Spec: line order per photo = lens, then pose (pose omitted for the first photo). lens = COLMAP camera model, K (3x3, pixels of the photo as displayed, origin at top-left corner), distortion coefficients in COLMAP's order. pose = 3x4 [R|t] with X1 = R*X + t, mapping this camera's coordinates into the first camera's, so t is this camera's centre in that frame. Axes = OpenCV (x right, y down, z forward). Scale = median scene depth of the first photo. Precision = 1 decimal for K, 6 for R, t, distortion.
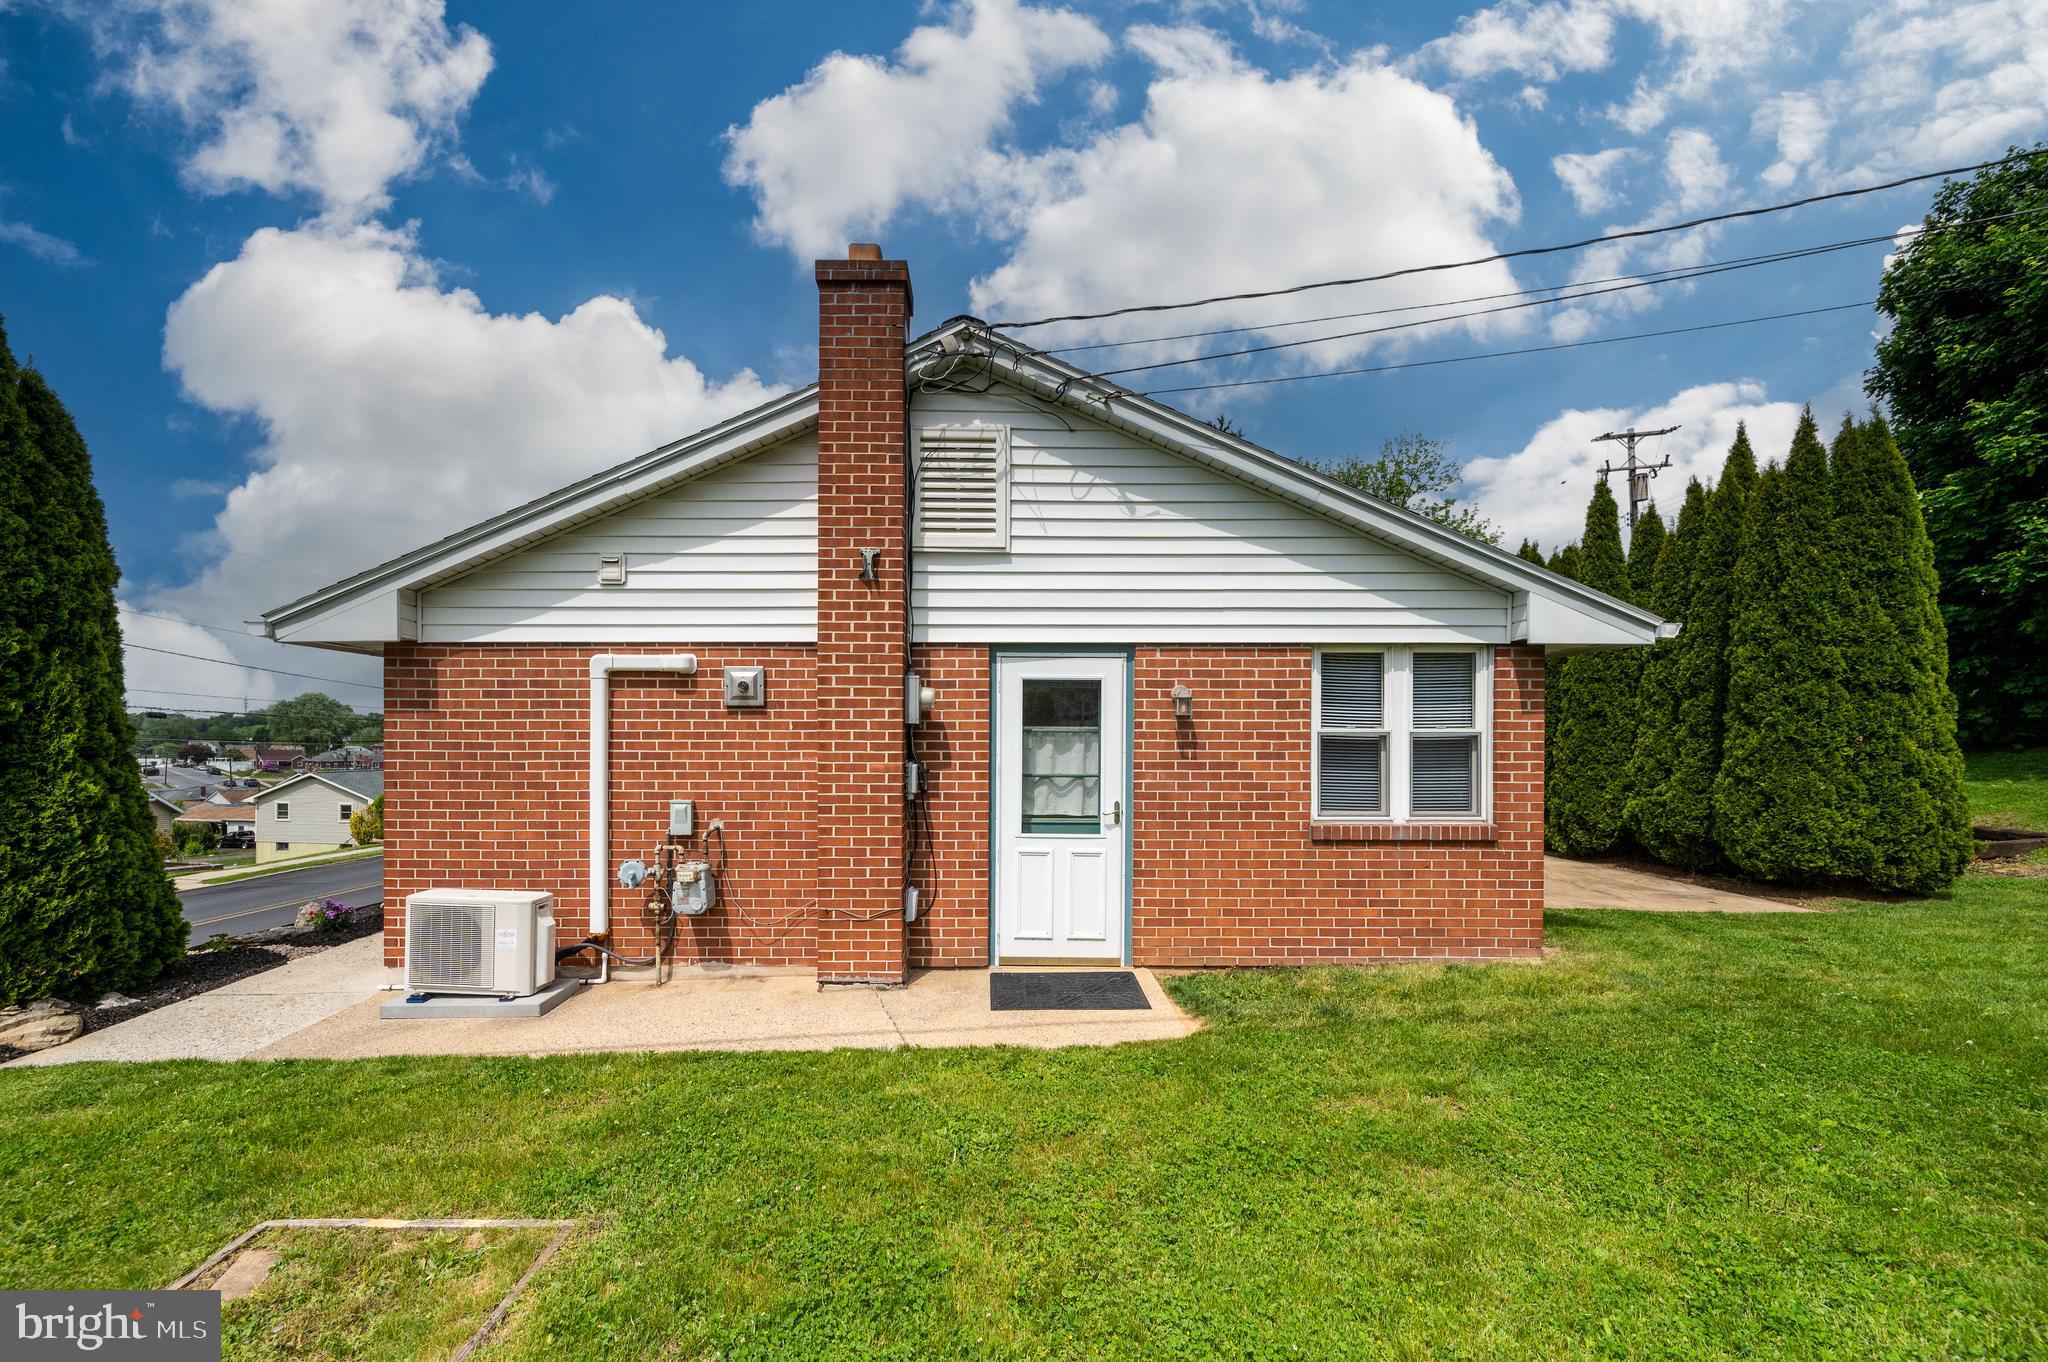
lens RADIAL K [[789.6, 0, 983.5], [0, 789.6, 745.4], [0, 0, 1]] dist [0.000209, 0.000907]
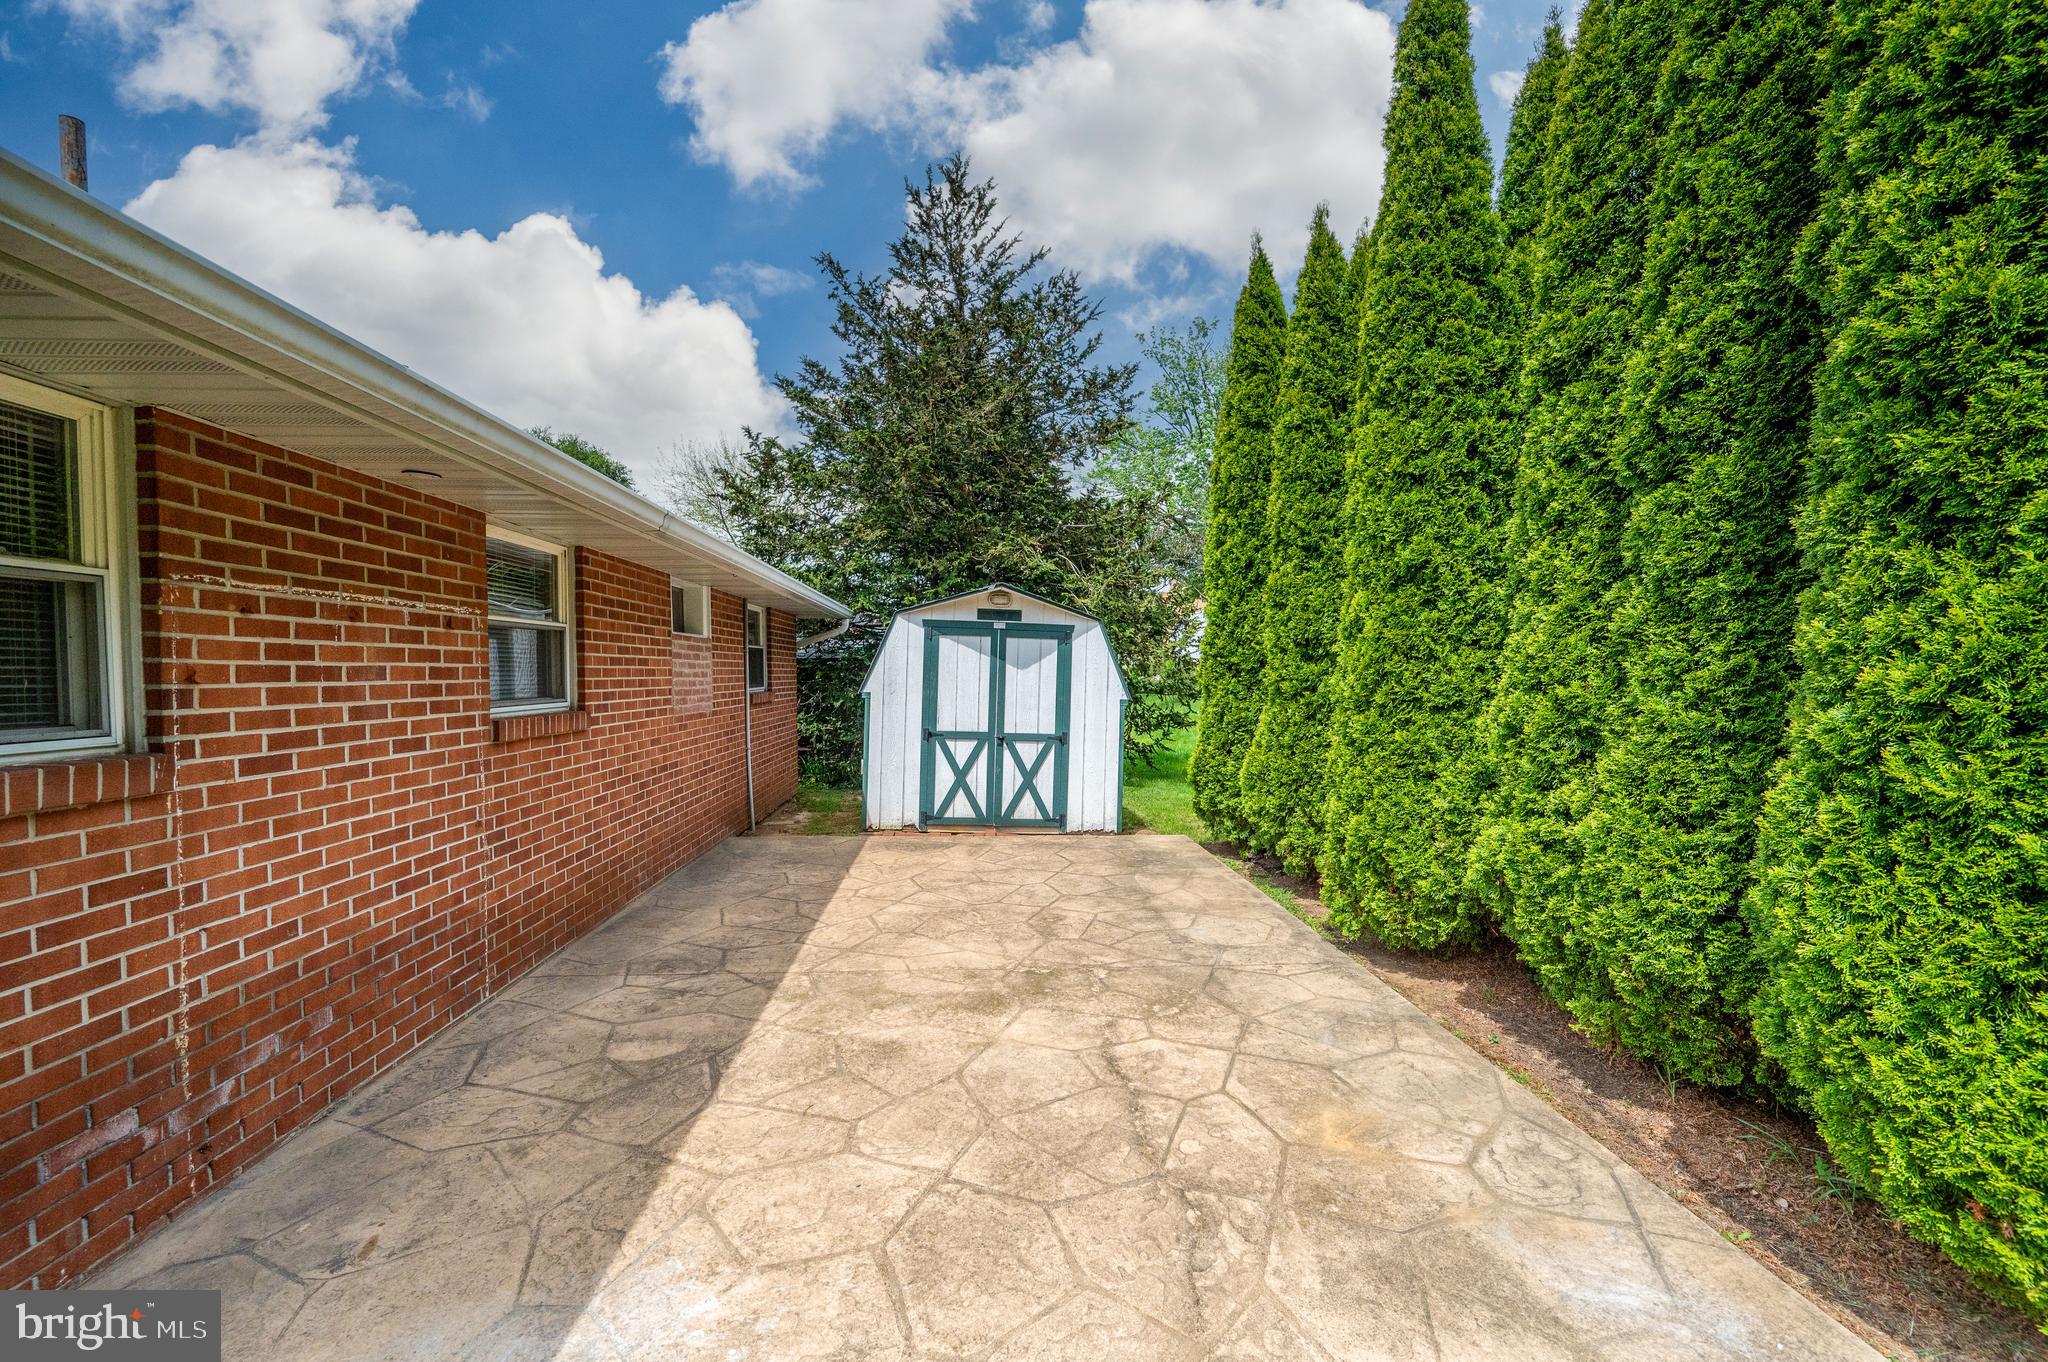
lens RADIAL K [[841.2, 0, 1028.1], [0, 841.2, 685.2], [0, 0, 1]] dist [-0.000323, -0.000096]
pose [[0.994733, -0.011667, 0.101835, 0.624914], [0.010639, 0.999887, 0.010640, 0.006294], [-0.101947, -0.009501, 0.994744, 0.707427]]
